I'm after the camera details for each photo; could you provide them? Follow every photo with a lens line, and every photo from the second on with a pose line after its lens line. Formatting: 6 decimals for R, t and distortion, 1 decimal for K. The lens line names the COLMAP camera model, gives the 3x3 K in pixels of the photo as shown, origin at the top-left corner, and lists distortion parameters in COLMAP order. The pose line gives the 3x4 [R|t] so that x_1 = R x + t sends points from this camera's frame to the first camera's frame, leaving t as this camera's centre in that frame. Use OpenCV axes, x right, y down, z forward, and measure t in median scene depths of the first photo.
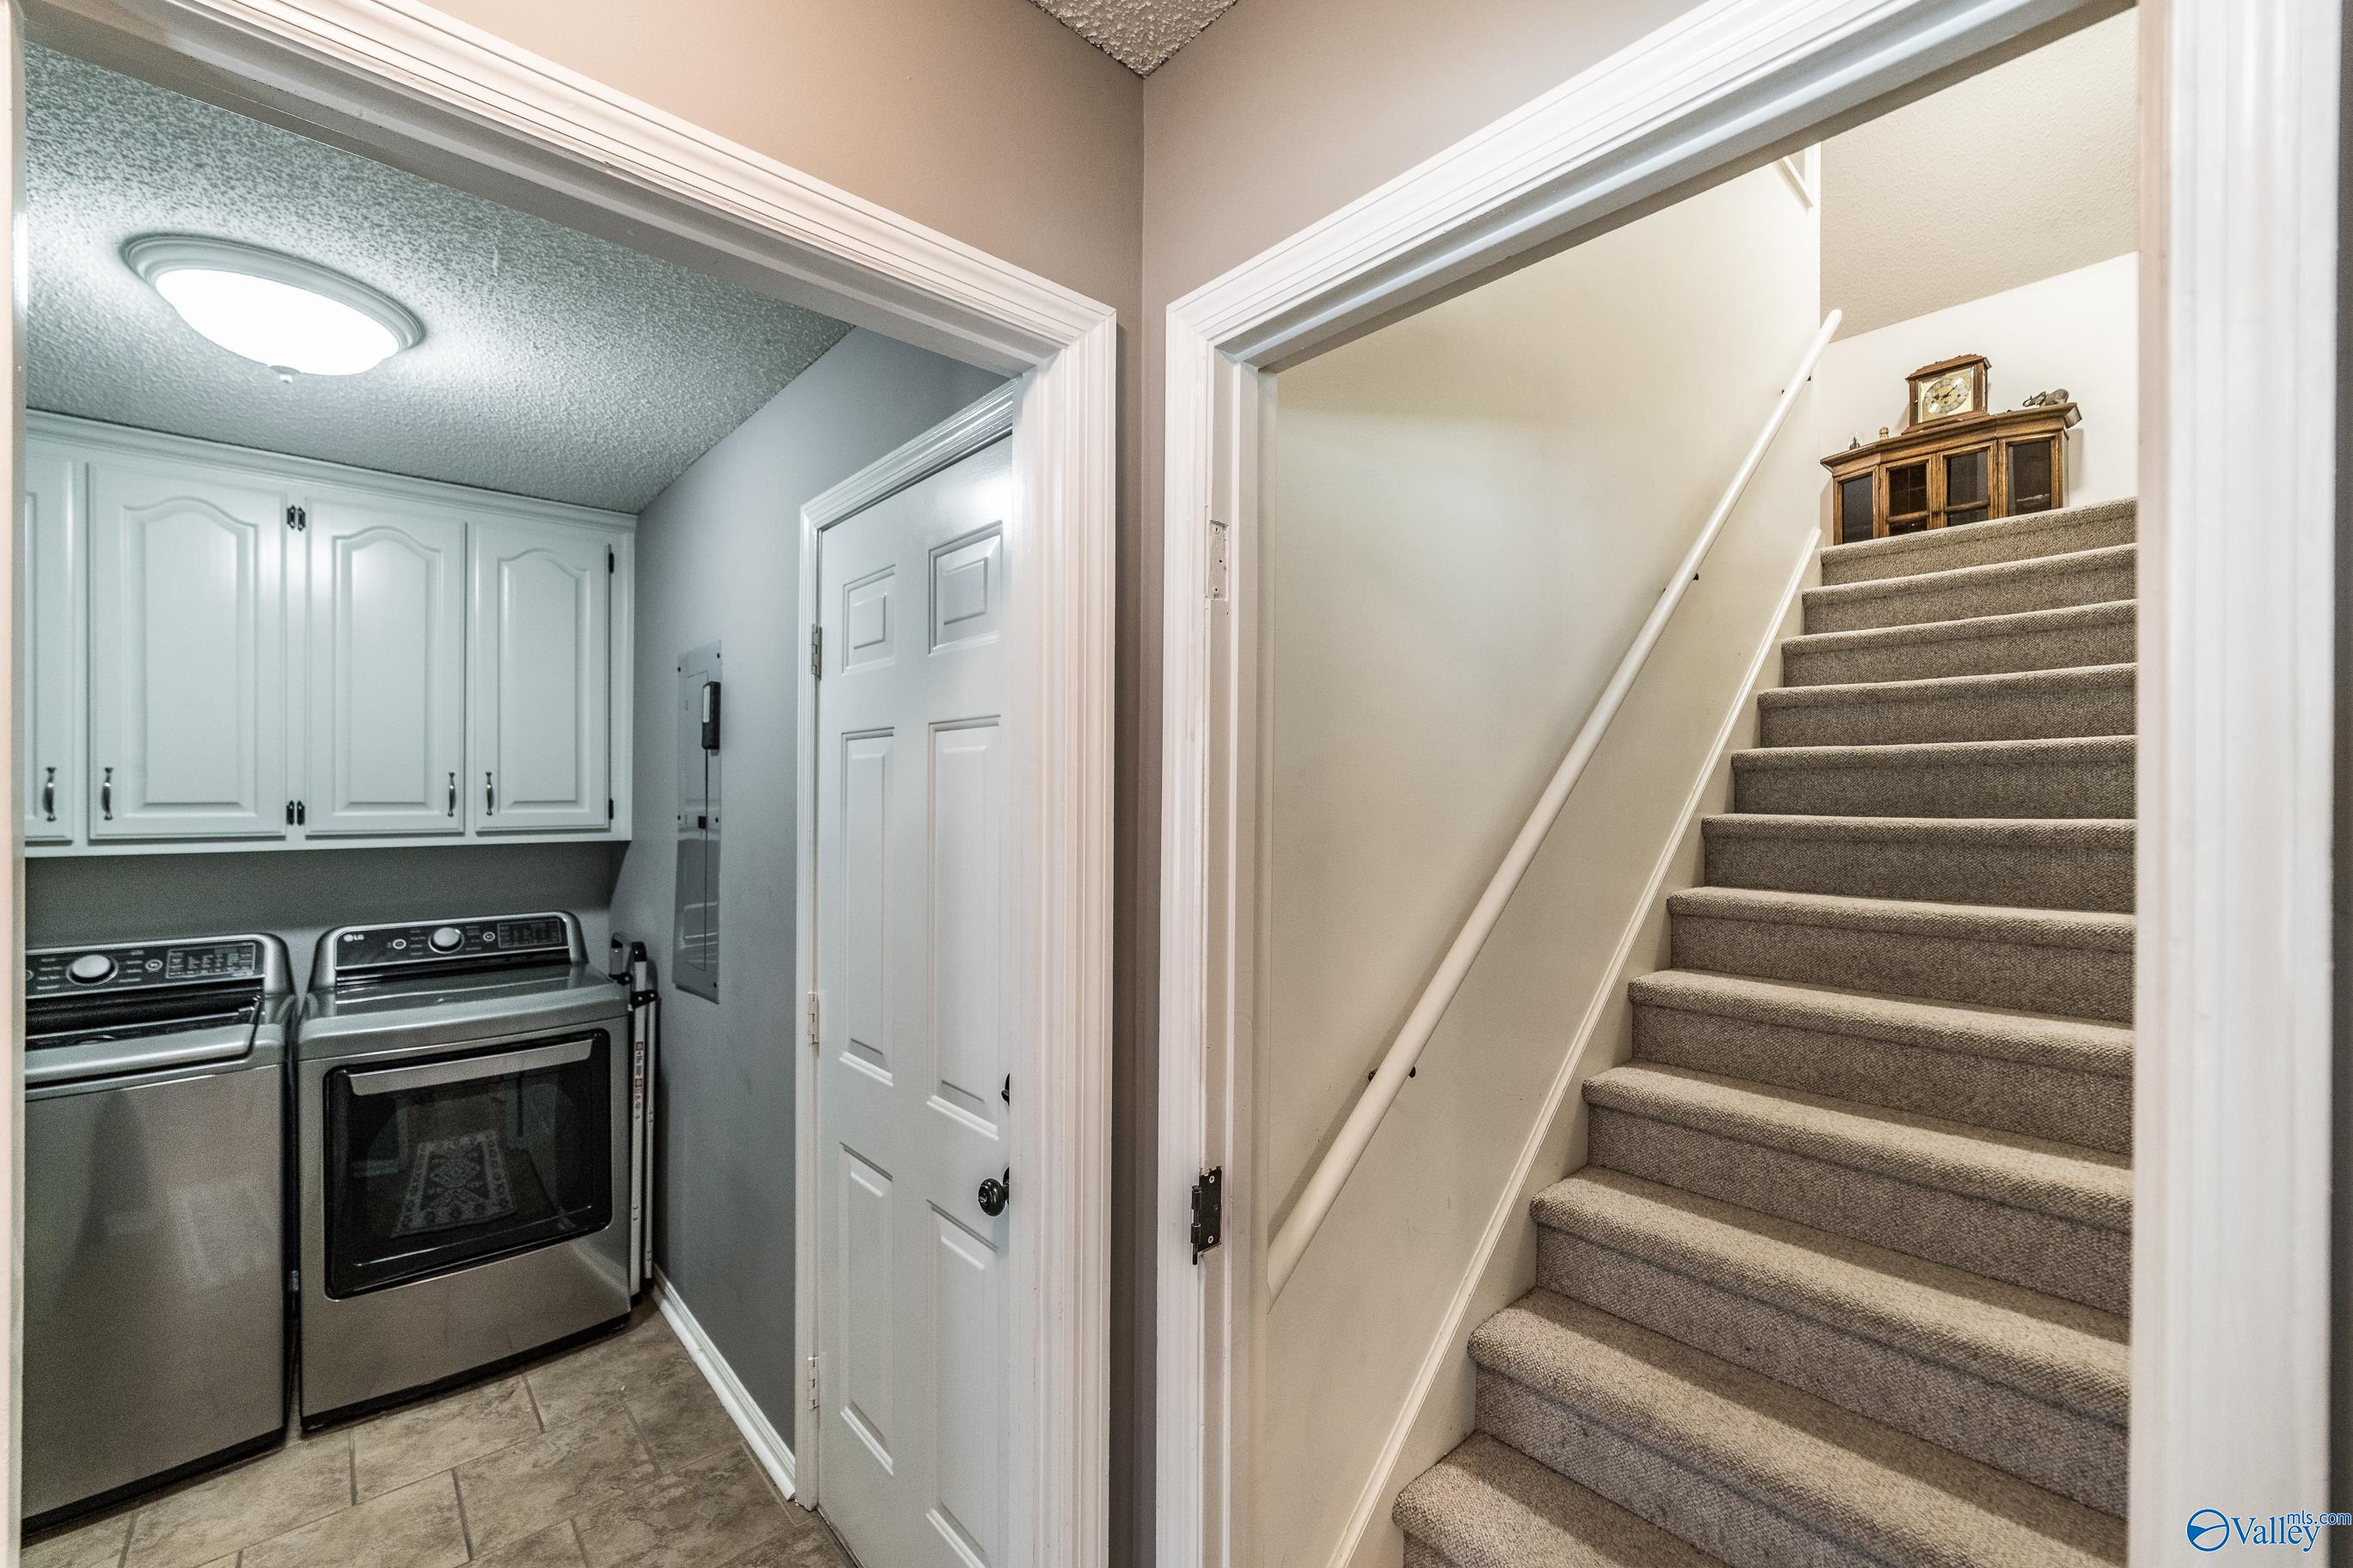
lens RADIAL K [[913.2, 0, 1161.0], [0, 913.2, 789.2], [0, 0, 1]] dist [-0.016696, 0.000303]
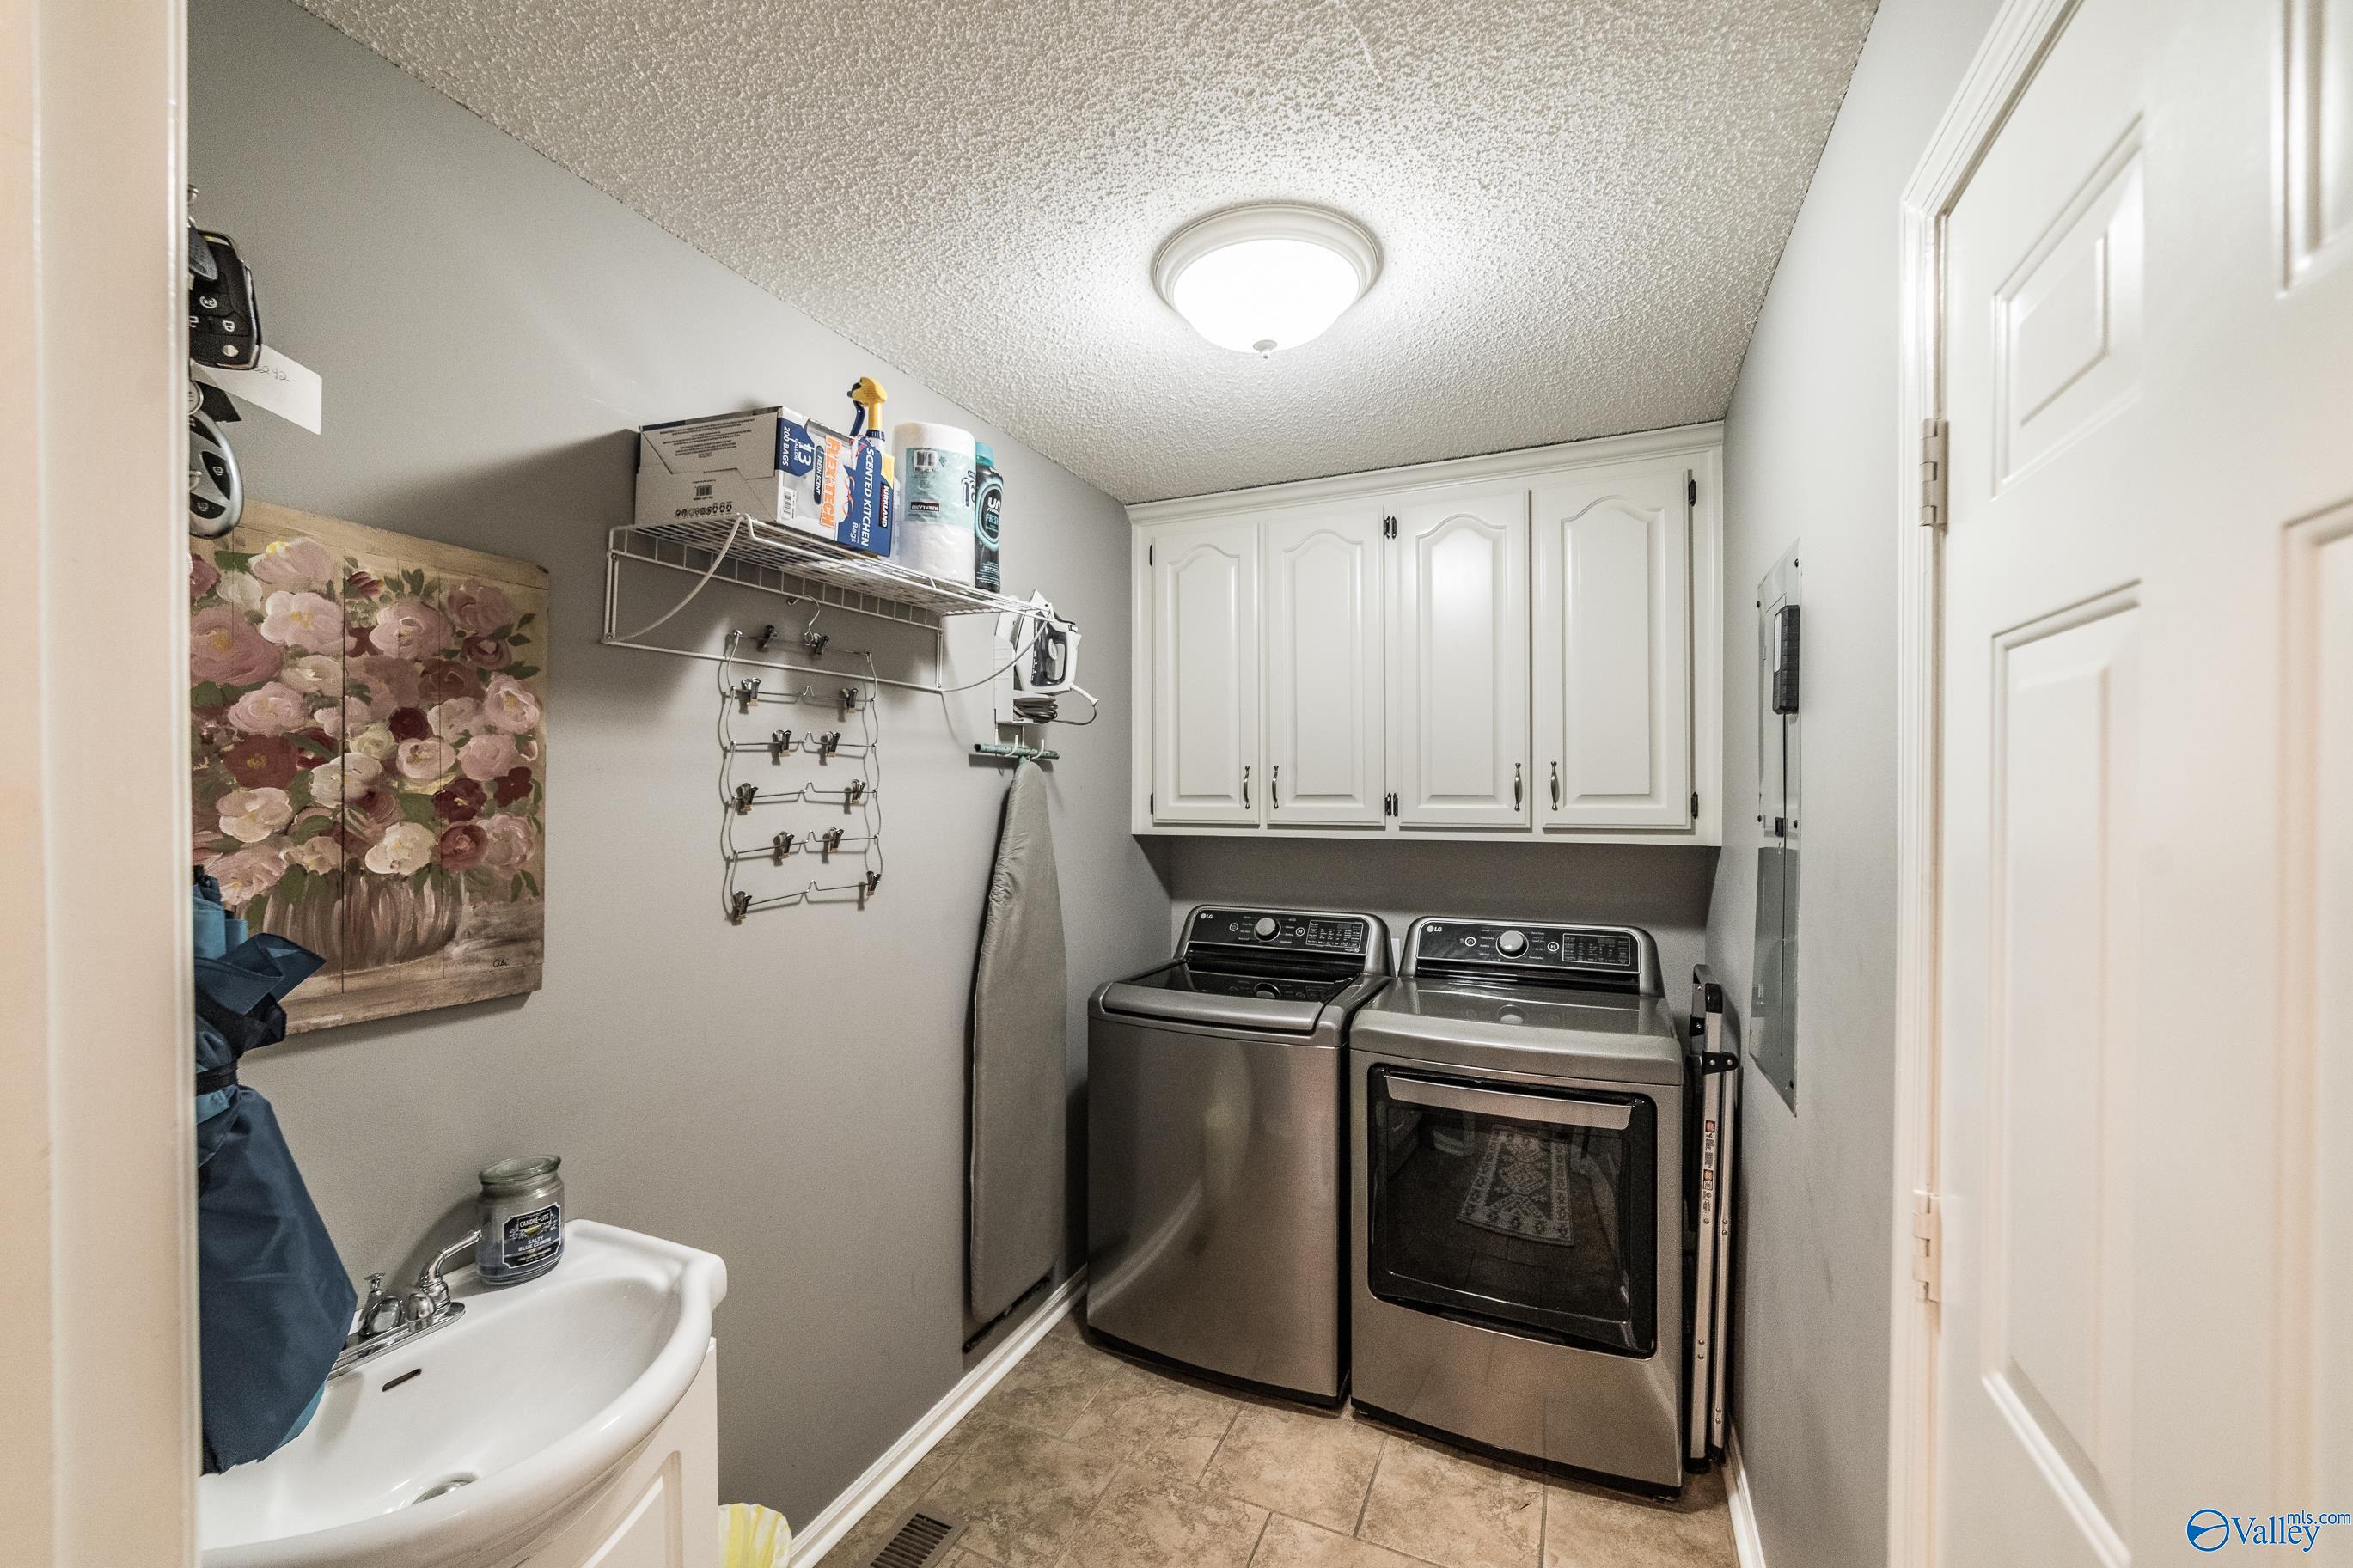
lens RADIAL K [[913.2, 0, 1161.0], [0, 913.2, 789.2], [0, 0, 1]] dist [-0.016696, 0.000303]
pose [[0.388177, -0.002439, -0.921582, -0.072250], [0.006966, 0.999976, 0.000287, 0.005466], [0.921559, -0.006532, 0.388185, 0.320187]]
